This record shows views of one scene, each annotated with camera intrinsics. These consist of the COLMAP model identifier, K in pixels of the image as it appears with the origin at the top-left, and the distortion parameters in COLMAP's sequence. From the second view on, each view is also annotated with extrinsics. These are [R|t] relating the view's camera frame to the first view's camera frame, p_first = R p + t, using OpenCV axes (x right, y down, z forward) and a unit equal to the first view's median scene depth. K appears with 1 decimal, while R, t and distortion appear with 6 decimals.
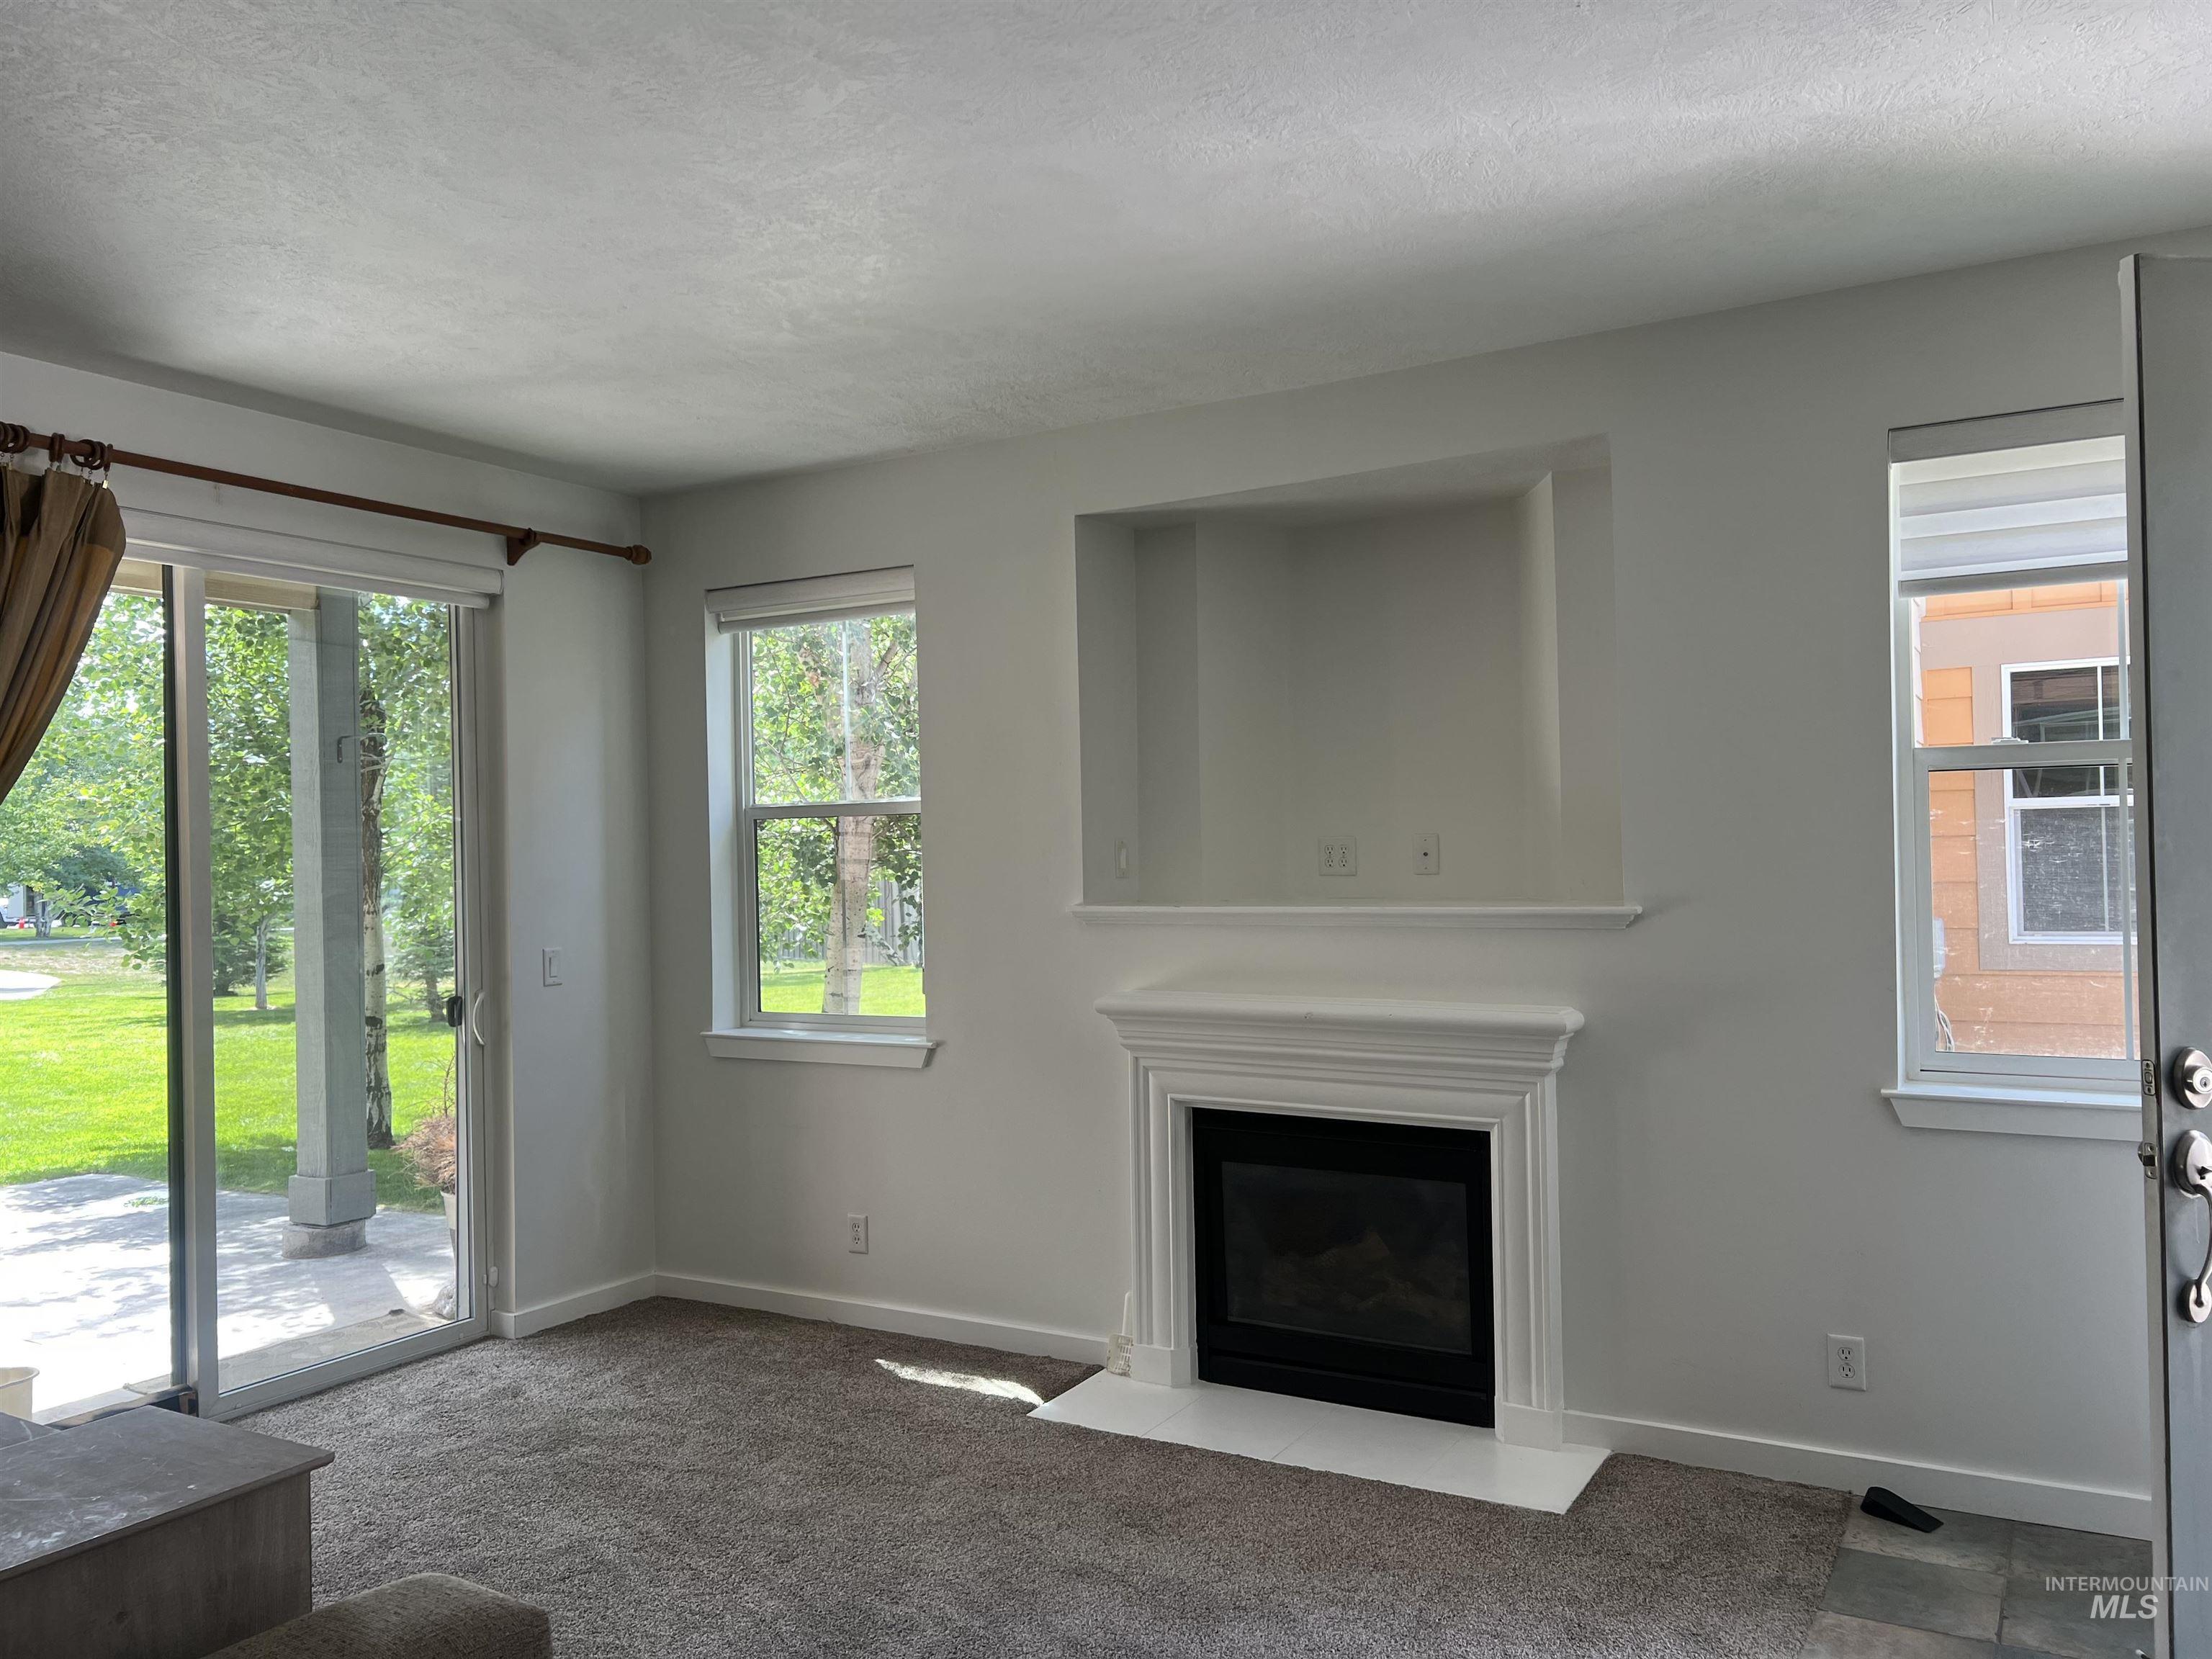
lens RADIAL K [[1675.5, 0, 1106.0], [0, 1675.5, 829.5], [0, 0, 1]] dist [0.008413, 0.002045]
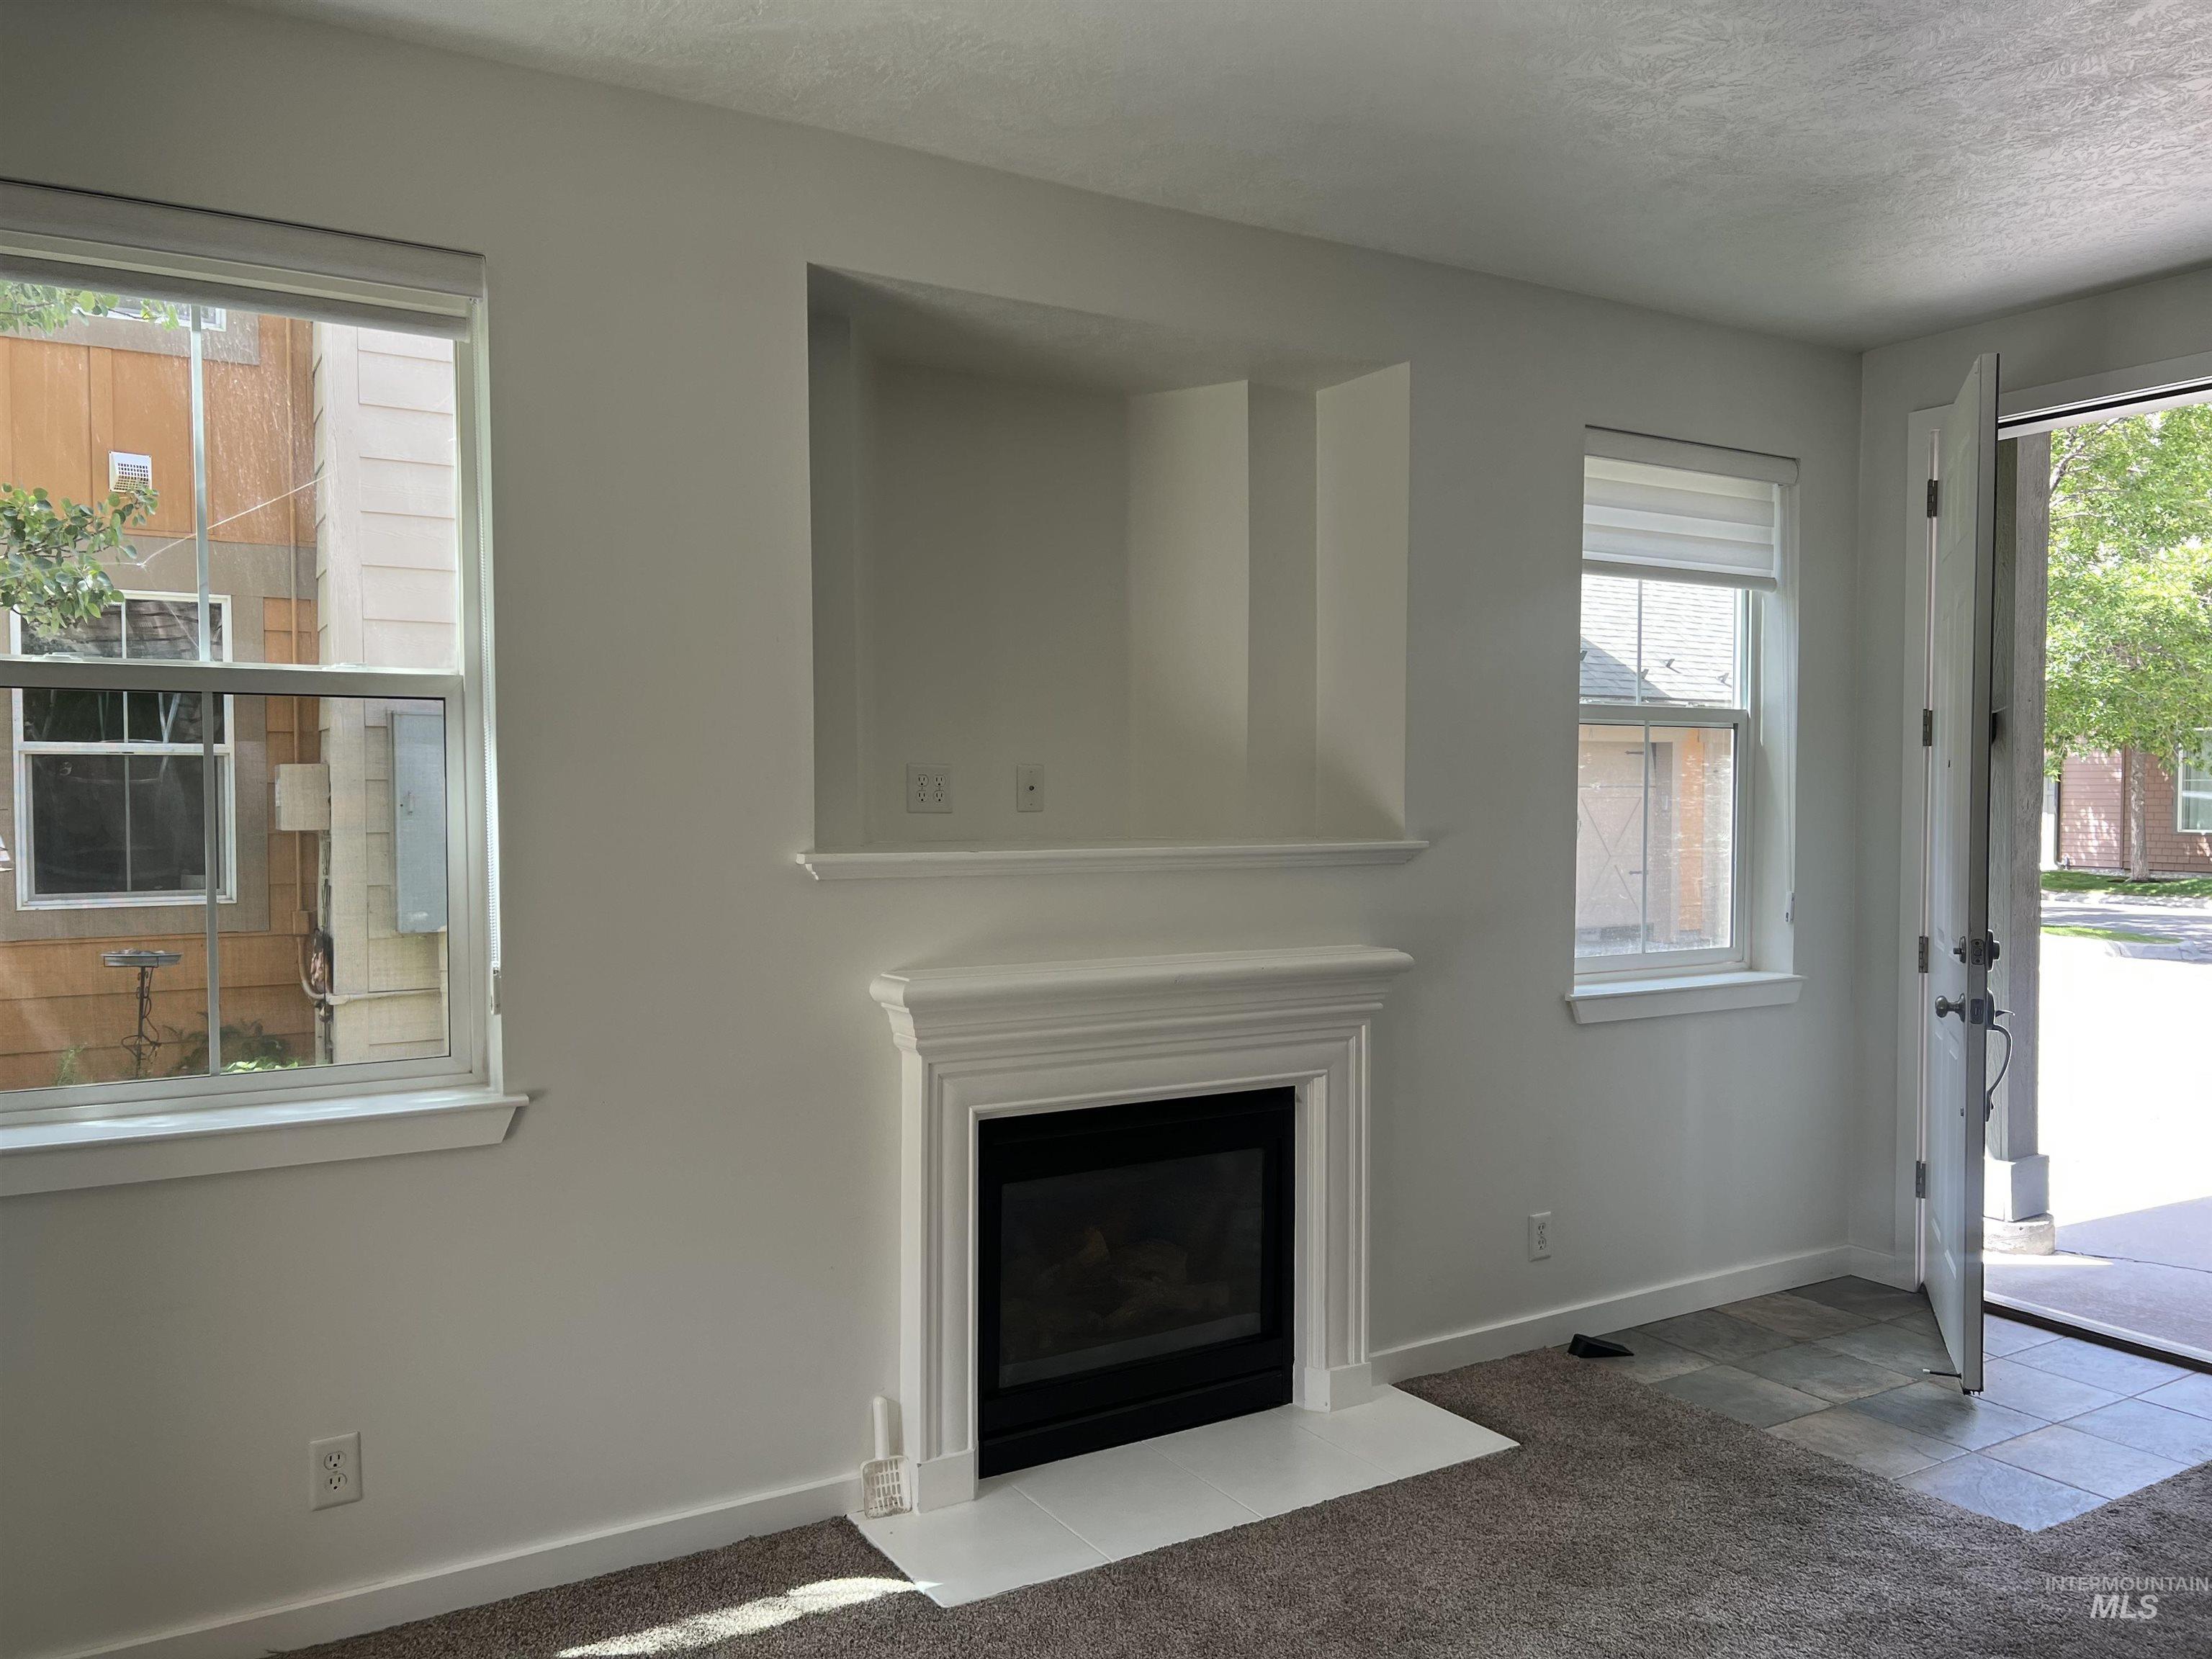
lens RADIAL K [[1687.1, 0, 1106.0], [0, 1687.1, 829.5], [0, 0, 1]] dist [0.038613, -0.007037]
pose [[0.469631, -0.006777, 0.882837, -0.602039], [-0.020373, 0.999621, 0.018511, 0.021236], [-0.882628, -0.026679, 0.469315, 0.612454]]
